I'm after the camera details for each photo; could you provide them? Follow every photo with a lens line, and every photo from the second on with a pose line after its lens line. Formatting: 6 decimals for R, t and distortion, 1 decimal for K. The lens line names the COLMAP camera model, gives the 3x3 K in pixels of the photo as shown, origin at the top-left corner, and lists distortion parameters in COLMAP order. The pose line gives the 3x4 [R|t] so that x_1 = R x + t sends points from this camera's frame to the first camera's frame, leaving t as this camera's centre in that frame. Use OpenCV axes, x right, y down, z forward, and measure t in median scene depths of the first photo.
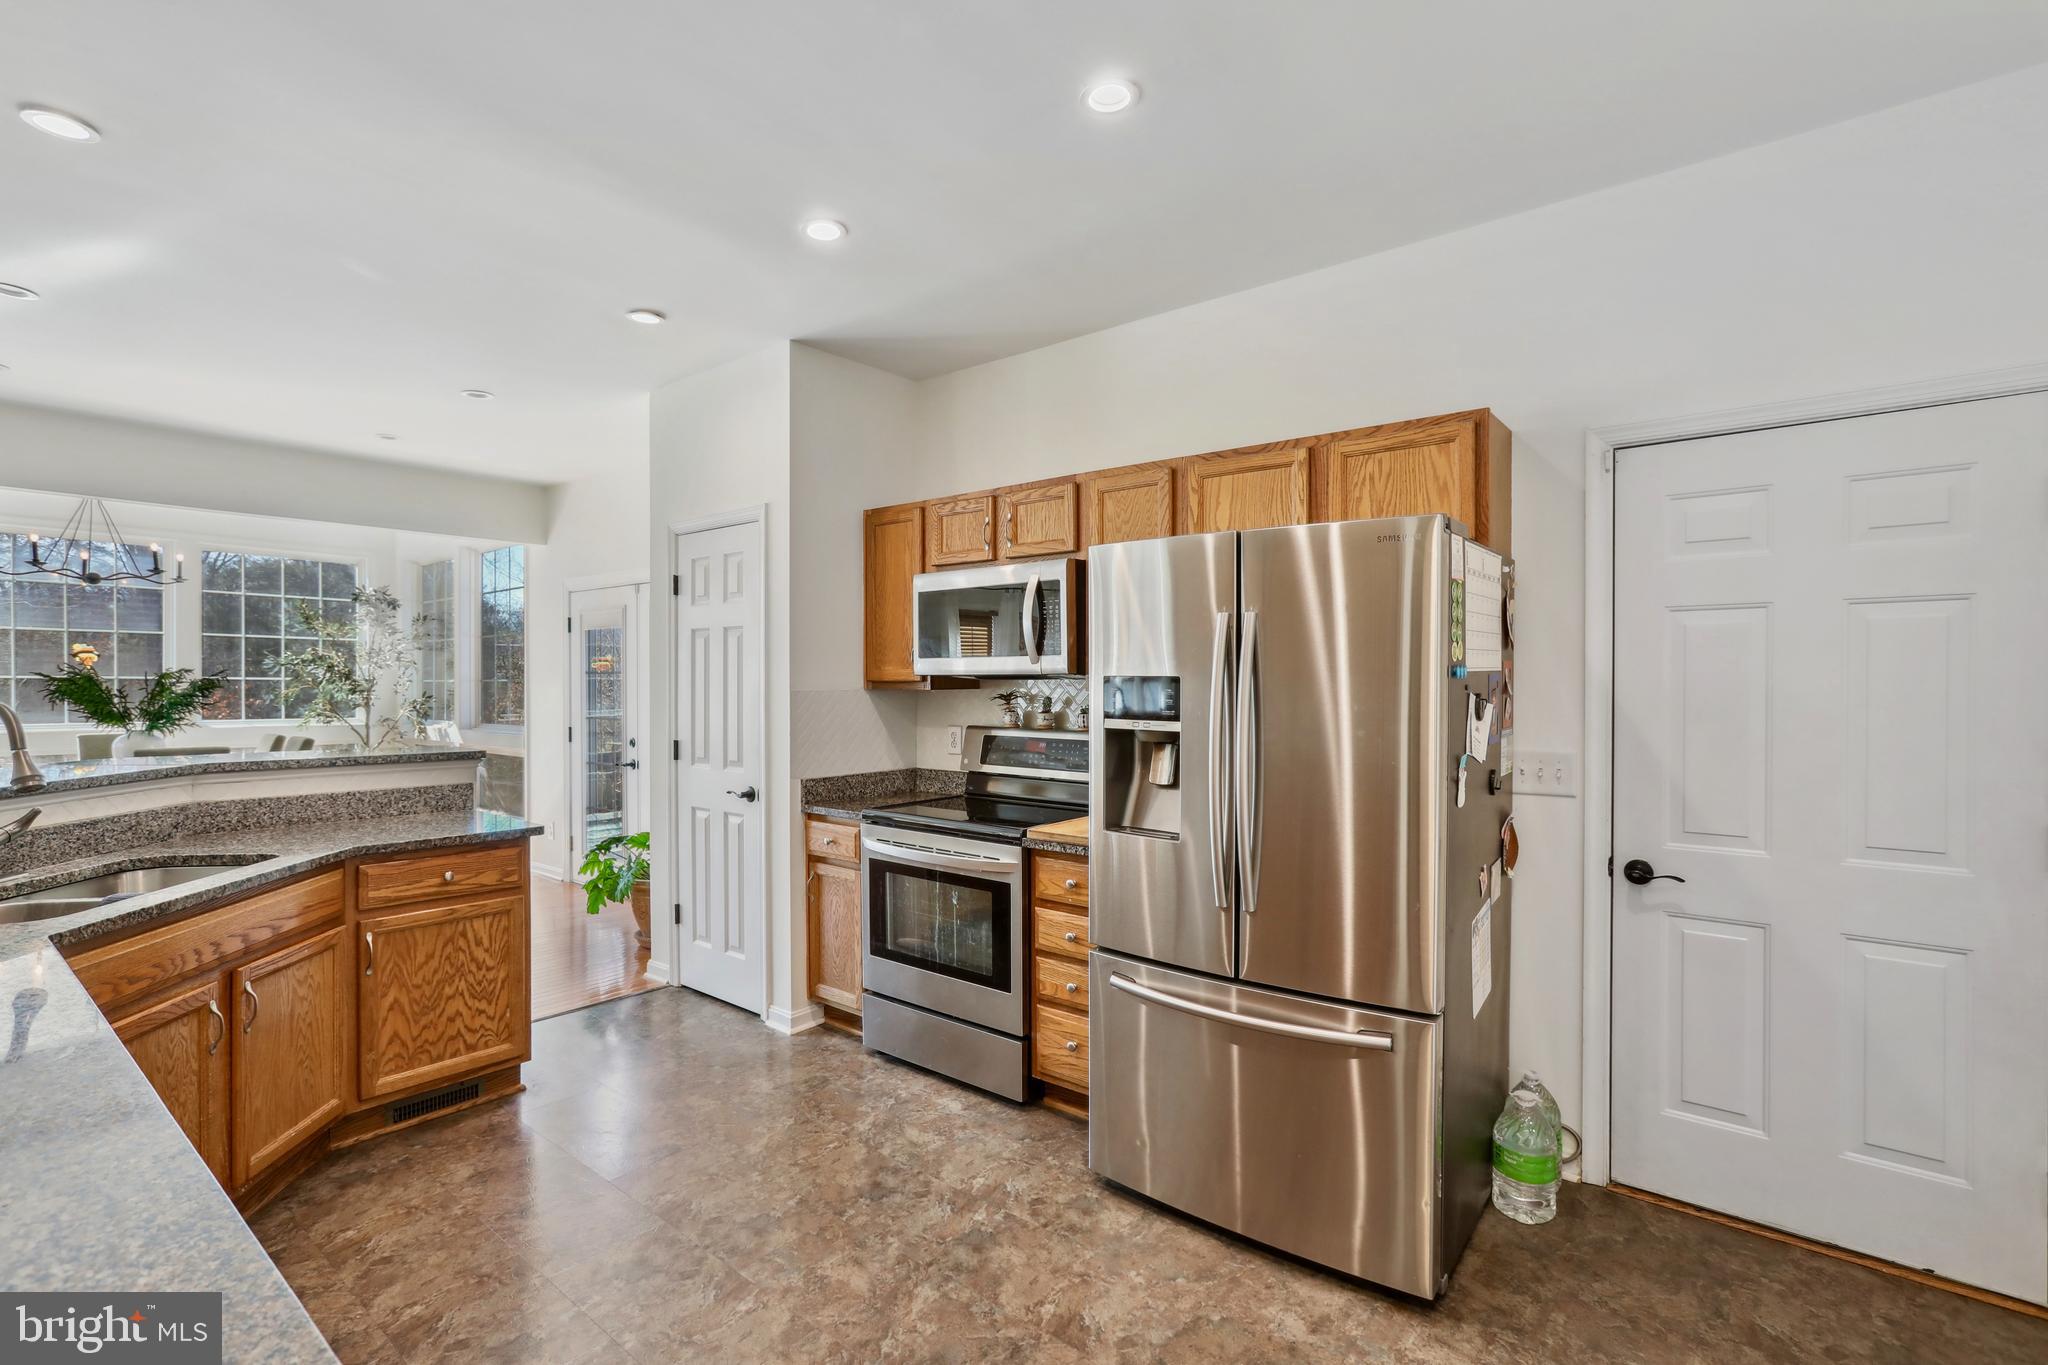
lens RADIAL K [[935.1, 0, 1020.2], [0, 935.1, 683.9], [0, 0, 1]] dist [-0.004922, 0.001081]
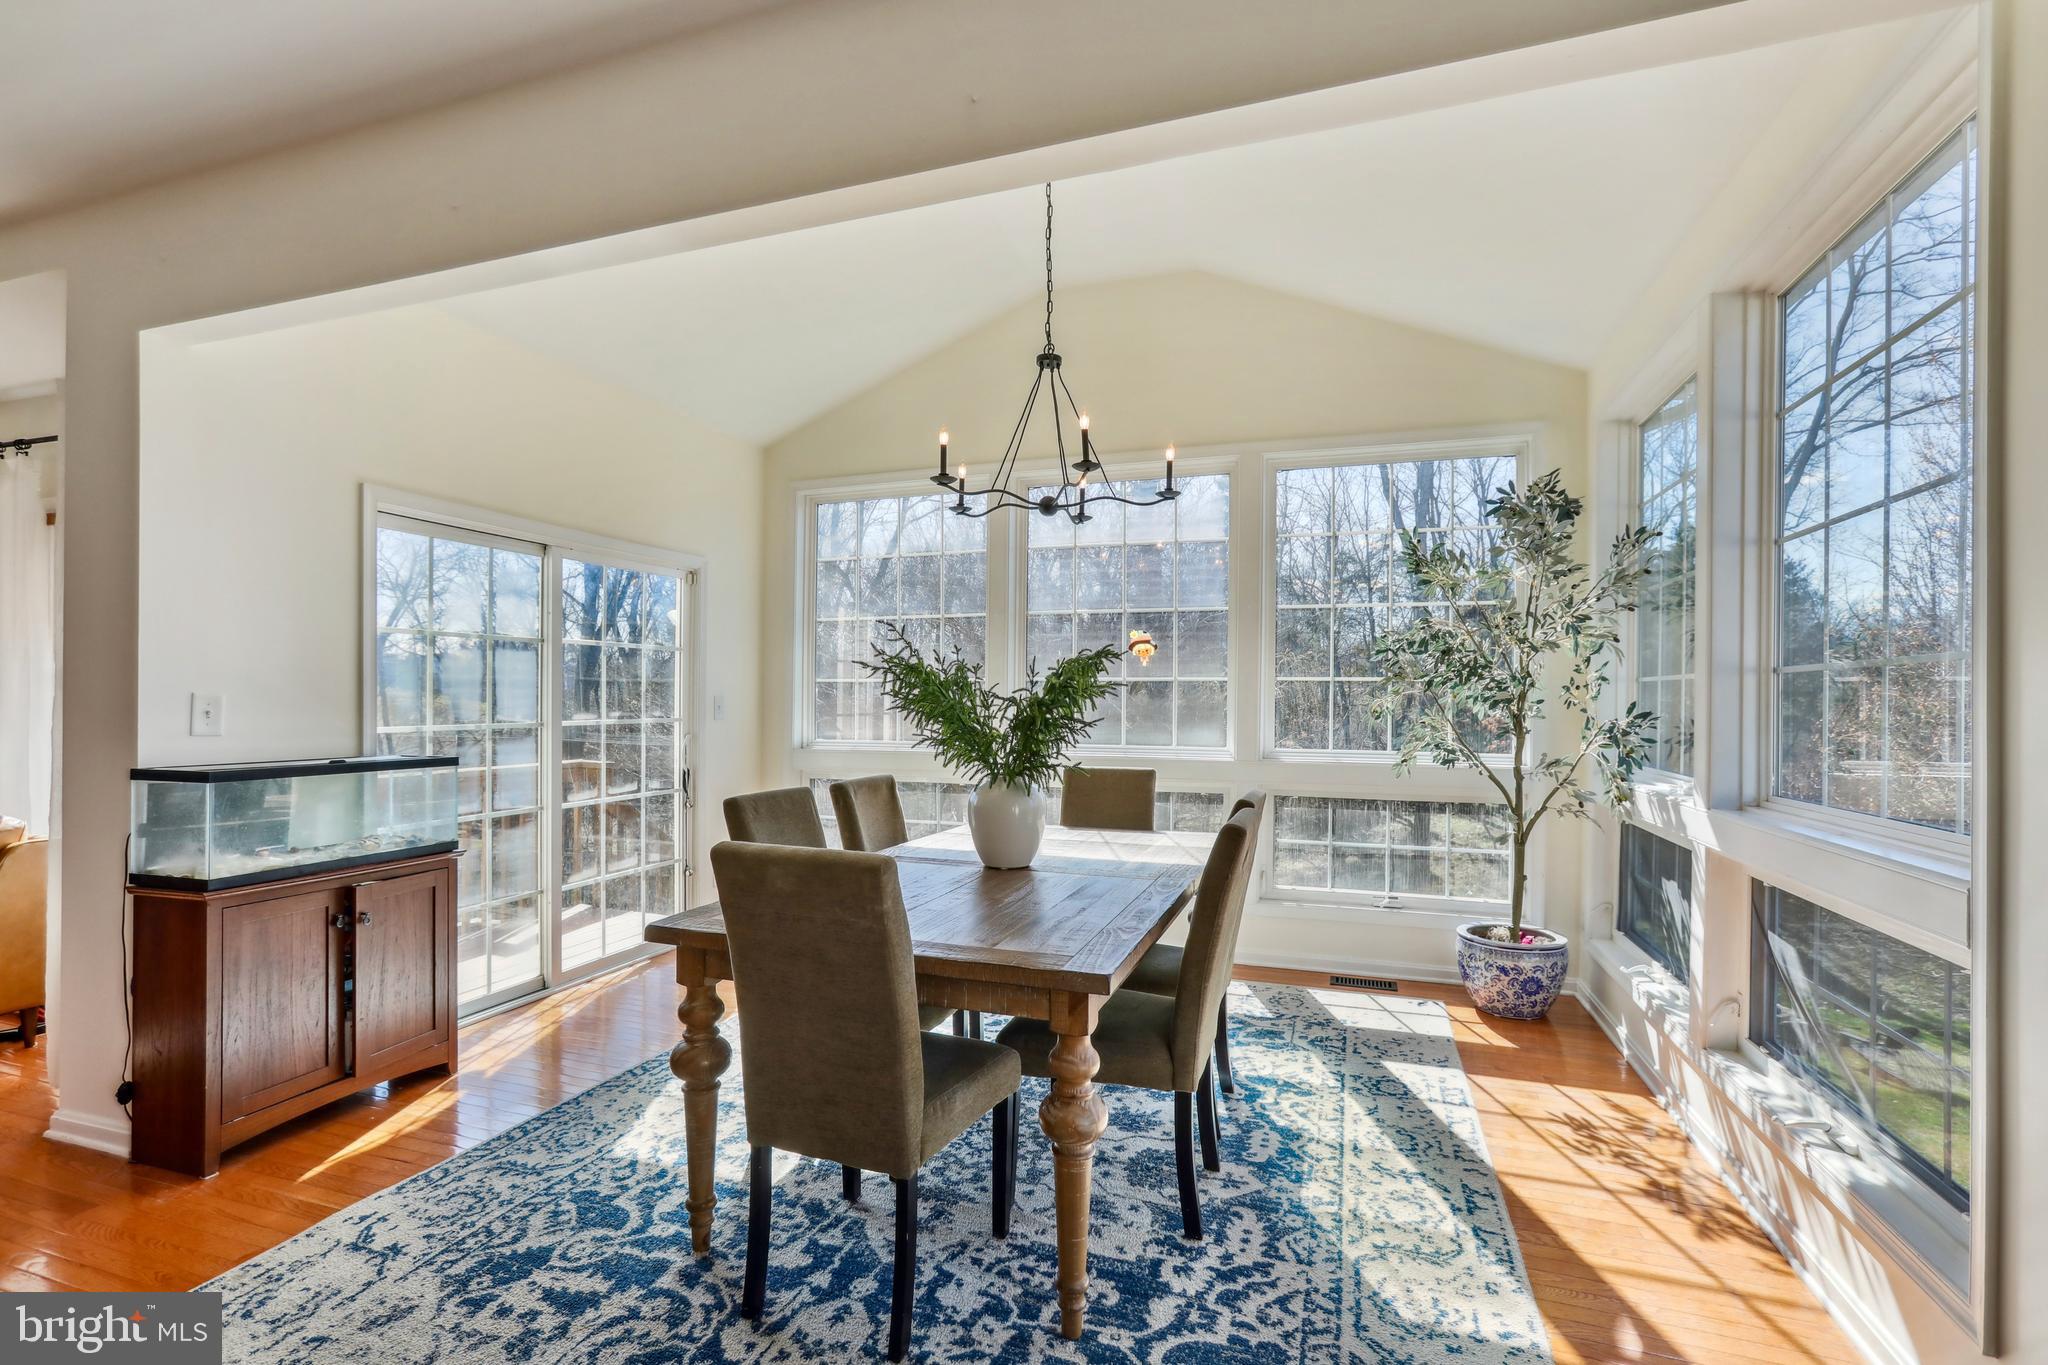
lens RADIAL K [[935.1, 0, 1038.8], [0, 935.1, 717.5], [0, 0, 1]] dist [-0.004922, 0.001081]
pose [[0.355885, 0.020486, -0.934305, -0.923056], [-0.002211, 0.999775, 0.021080, 0.017682], [0.934527, -0.005436, 0.355850, 1.633801]]
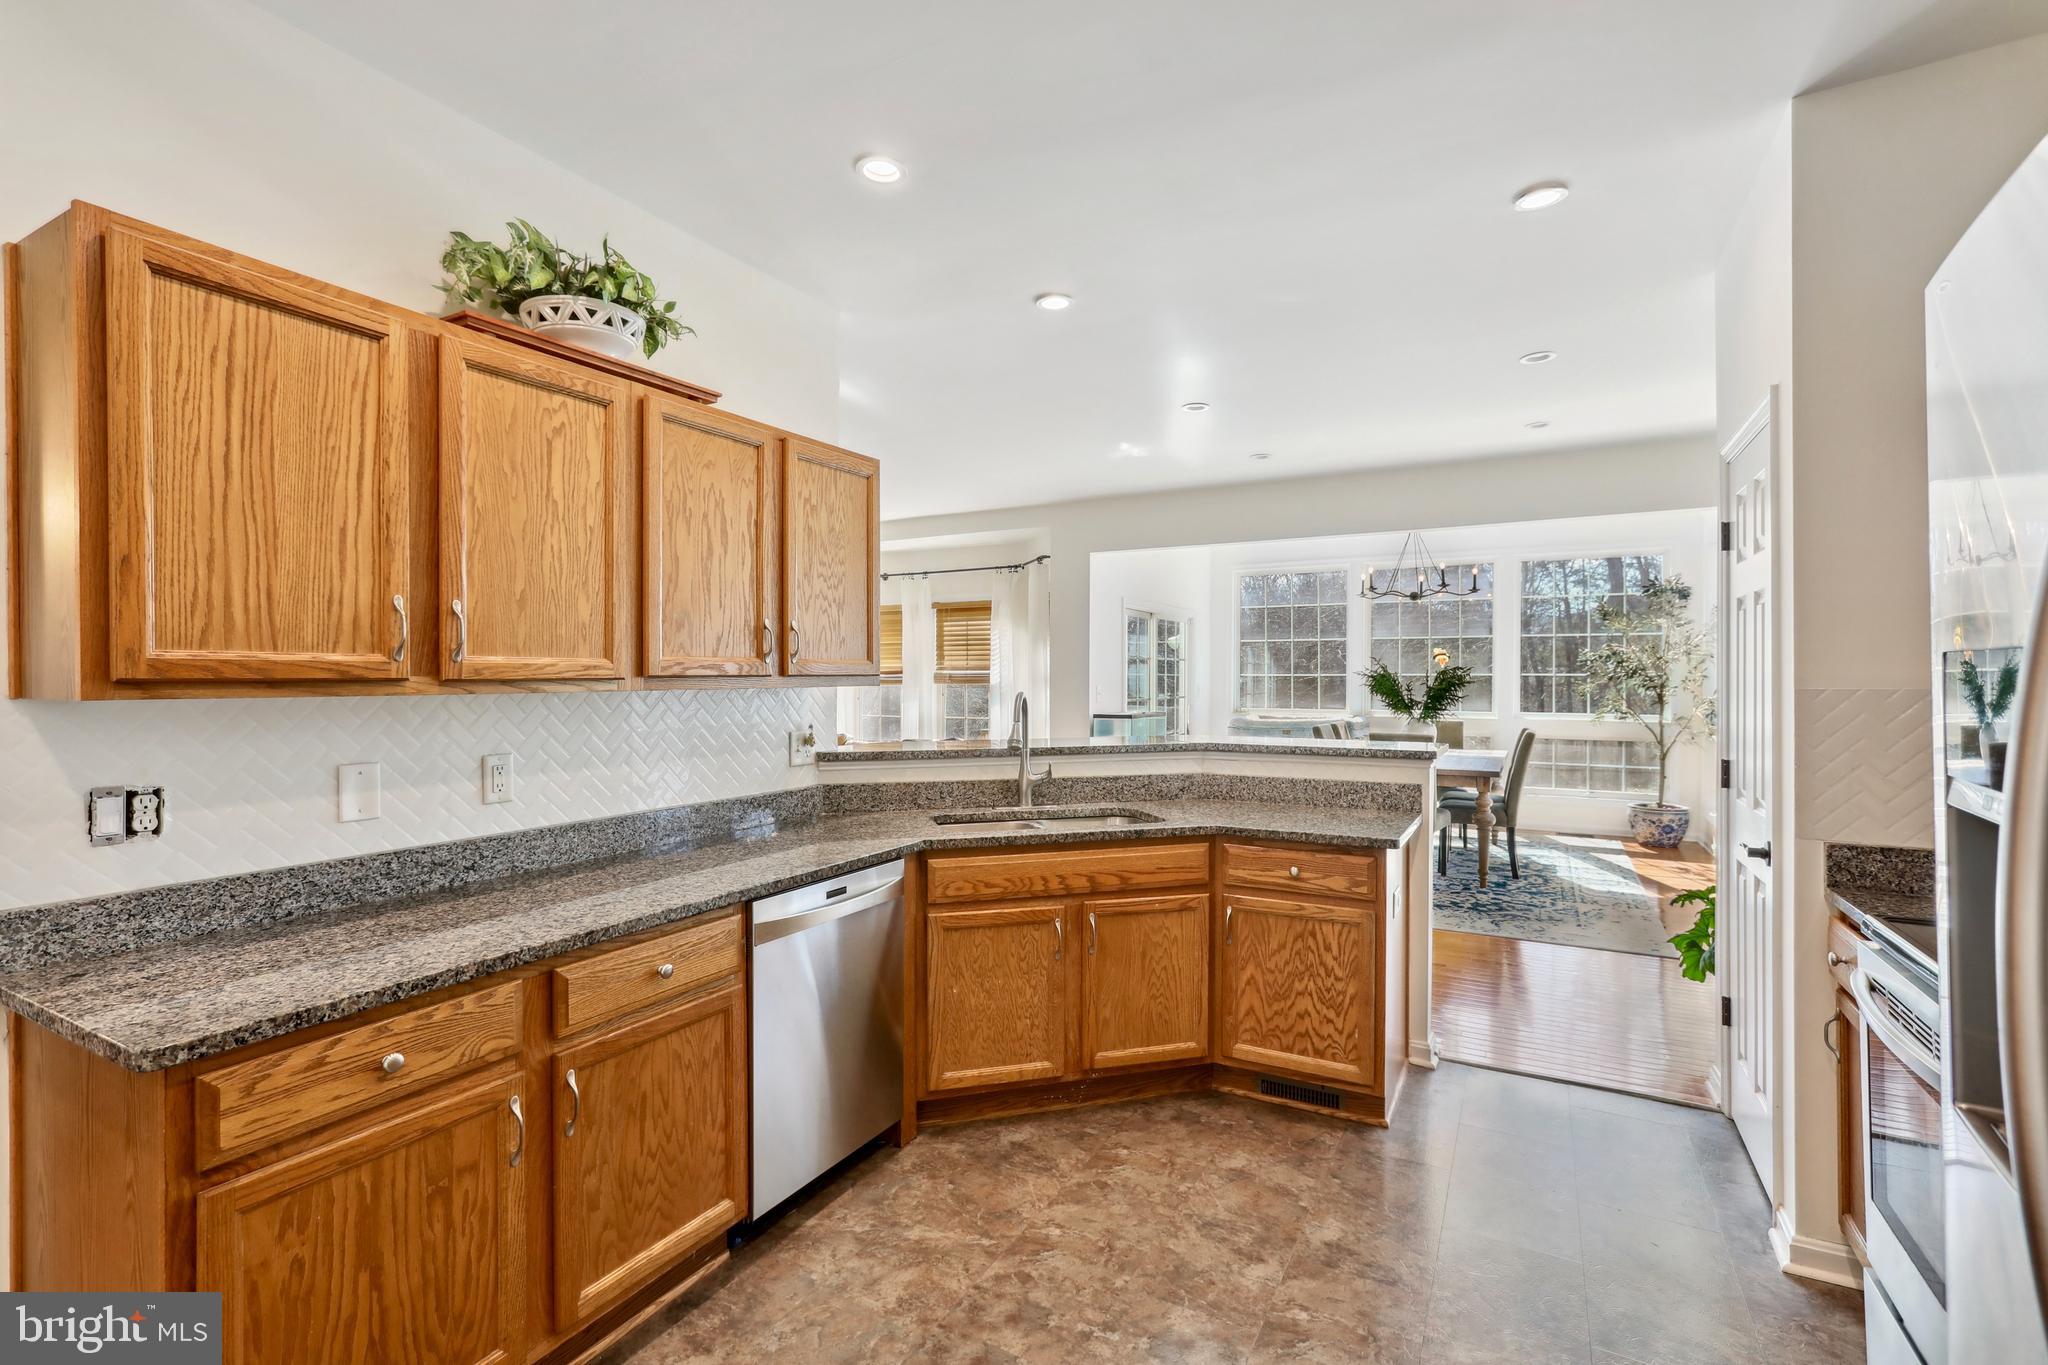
lens RADIAL K [[935.1, 0, 1021.5], [0, 935.1, 682.3], [0, 0, 1]] dist [-0.004922, 0.001081]
pose [[0.177504, 0.001739, -0.984118, 0.319524], [0.000450, 0.999998, 0.001848, 0.000963], [0.984120, -0.000771, 0.177503, 0.529412]]
